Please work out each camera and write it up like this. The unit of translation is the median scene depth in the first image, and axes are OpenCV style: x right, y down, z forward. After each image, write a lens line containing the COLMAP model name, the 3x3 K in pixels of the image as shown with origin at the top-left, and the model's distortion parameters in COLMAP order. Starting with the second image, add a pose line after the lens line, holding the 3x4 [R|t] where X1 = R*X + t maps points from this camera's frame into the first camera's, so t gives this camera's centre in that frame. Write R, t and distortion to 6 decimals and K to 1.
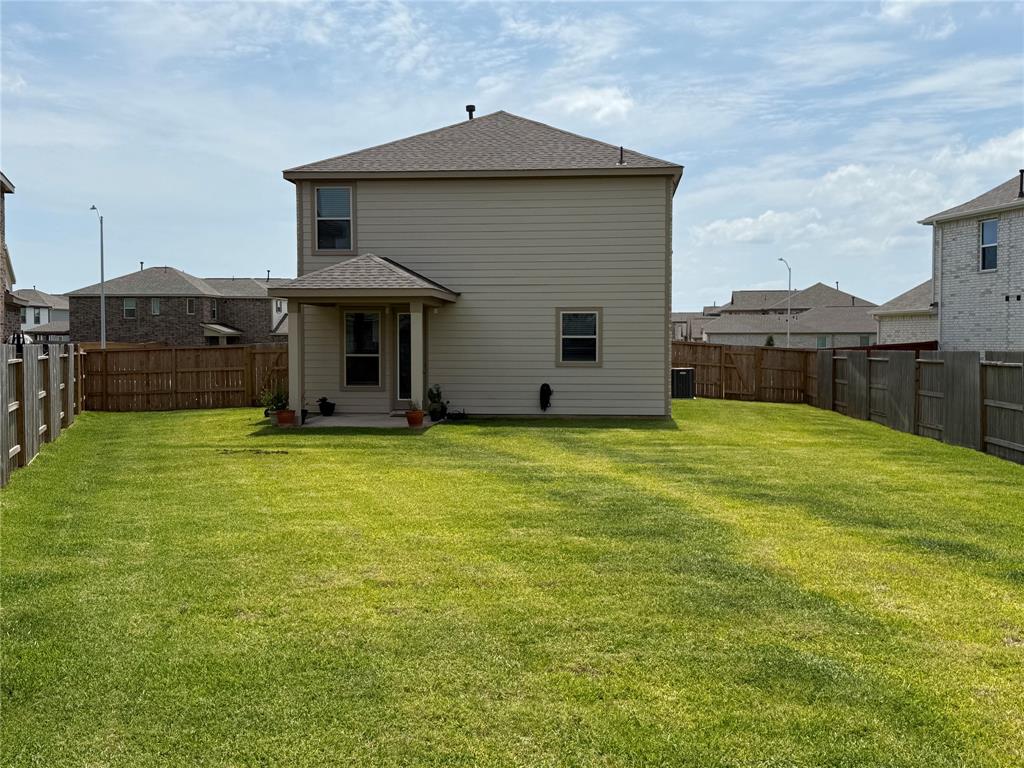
lens RADIAL K [[1185.9, 0, 512.0], [0, 1185.9, 384.0], [0, 0, 1]] dist [0.151272, 0.007134]
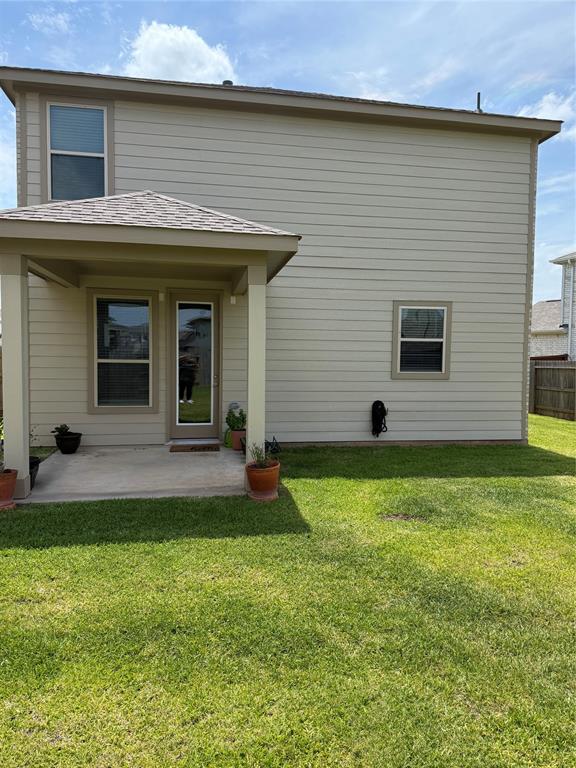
lens RADIAL K [[539.2, 0, 288.0], [0, 539.2, 384.0], [0, 0, 1]] dist [0.102367, -0.147753]
pose [[0.957707, -0.002868, 0.287730, -0.127553], [-0.001624, 0.999881, 0.015371, -0.016349], [-0.287740, -0.015188, 0.957588, 0.685336]]
